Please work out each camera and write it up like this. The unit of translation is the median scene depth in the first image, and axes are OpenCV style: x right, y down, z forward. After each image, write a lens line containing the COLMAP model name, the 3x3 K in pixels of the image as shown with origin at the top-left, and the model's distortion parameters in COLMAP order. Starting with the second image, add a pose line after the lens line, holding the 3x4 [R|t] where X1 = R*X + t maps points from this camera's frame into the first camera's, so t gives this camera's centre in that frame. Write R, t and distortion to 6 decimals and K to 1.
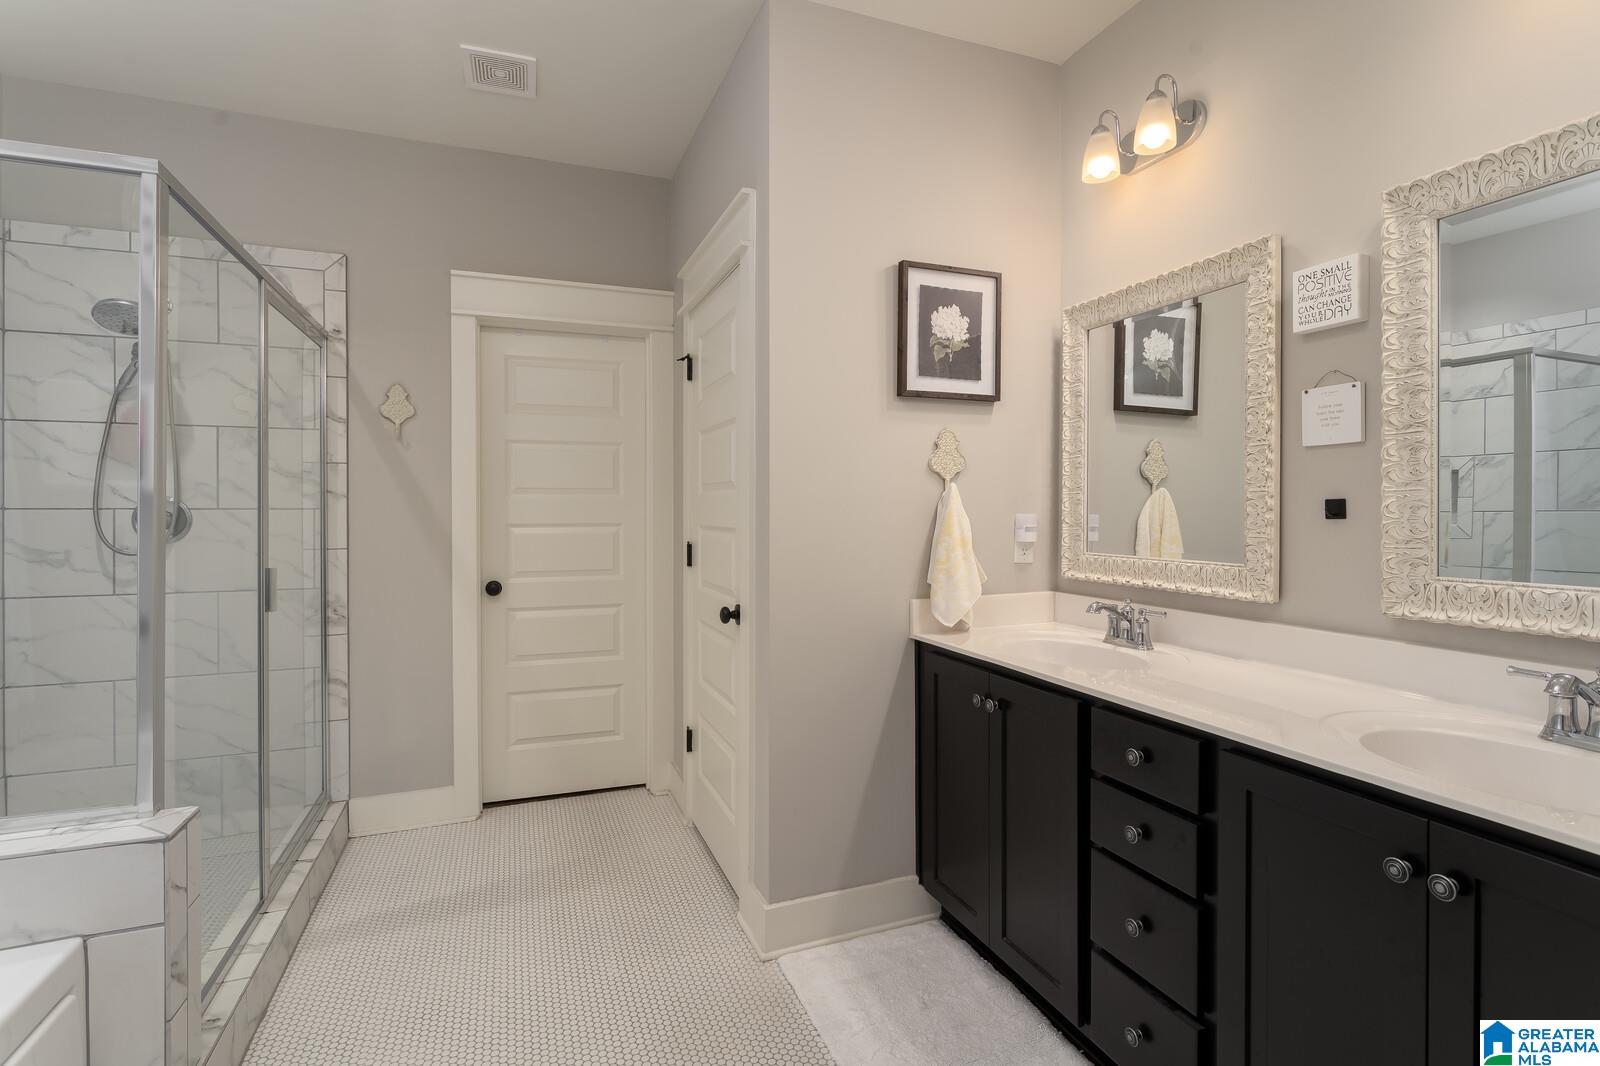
lens RADIAL K [[763.4, 0, 798.5], [0, 763.4, 524.1], [0, 0, 1]] dist [-0.003216, 0.003825]
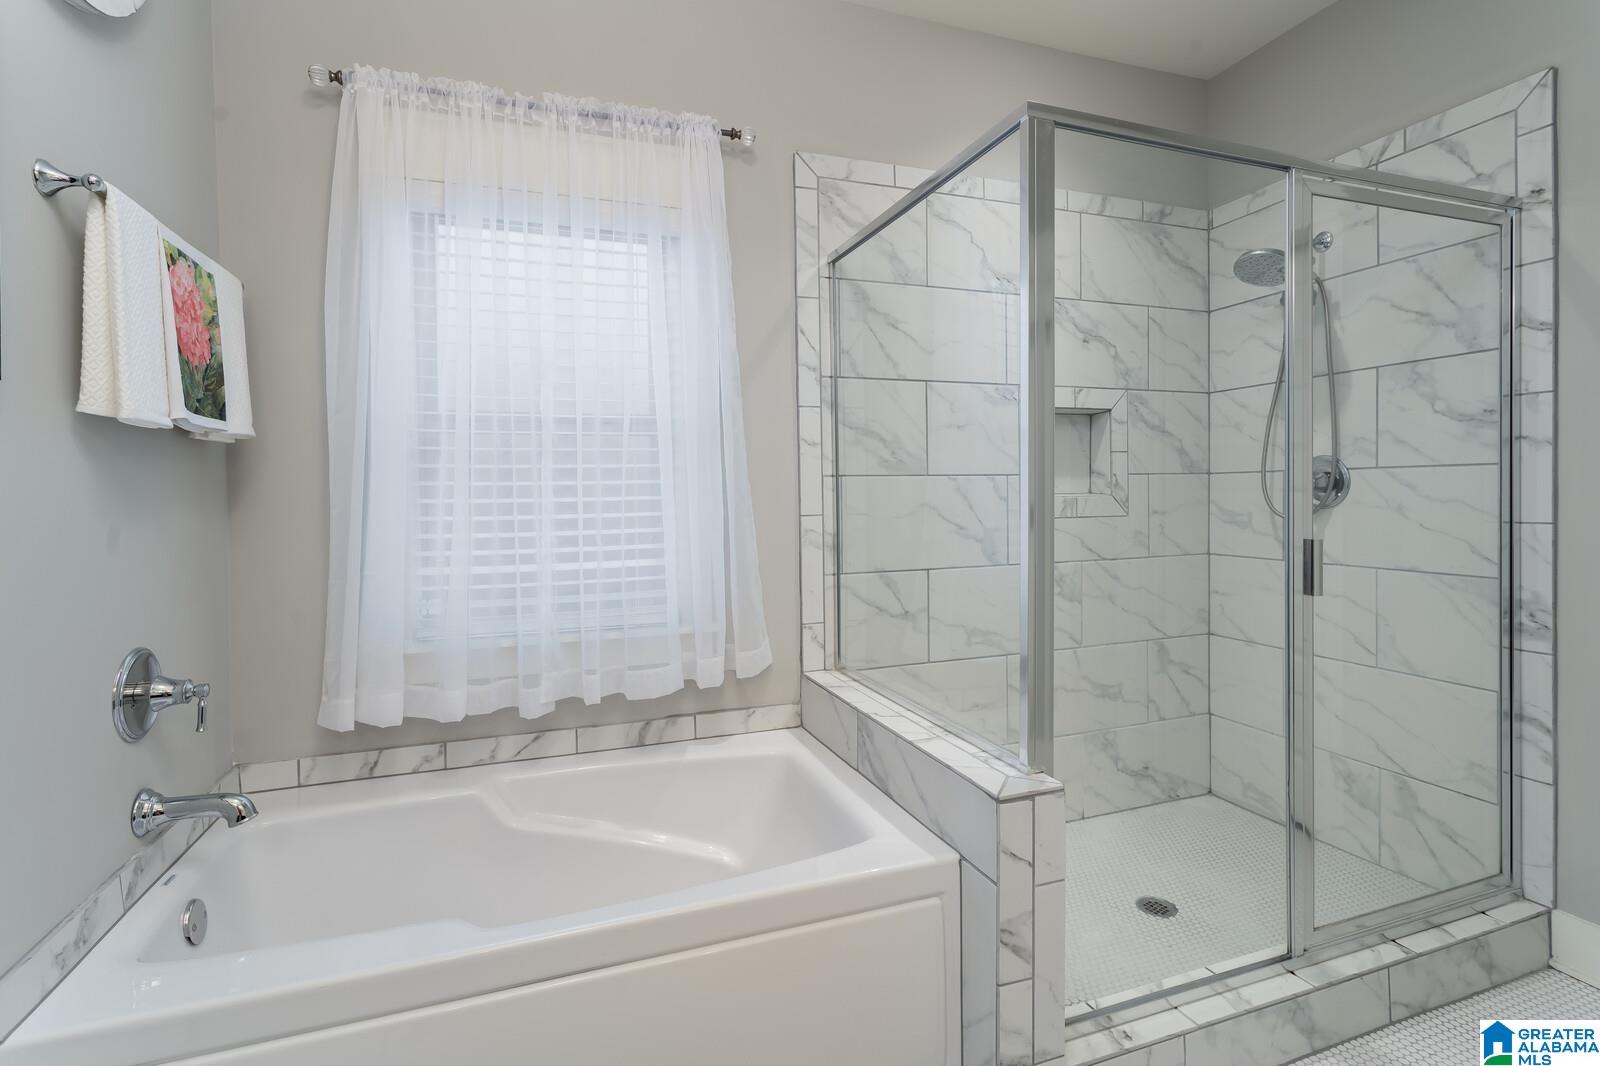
lens RADIAL K [[763.4, 0, 794.4], [0, 763.4, 506.5], [0, 0, 1]] dist [-0.003216, 0.003825]
pose [[-0.027135, 0.018519, -0.999460, 0.076304], [-0.004635, 0.999815, 0.018652, 0.009175], [0.999621, 0.005138, -0.027044, 0.380333]]
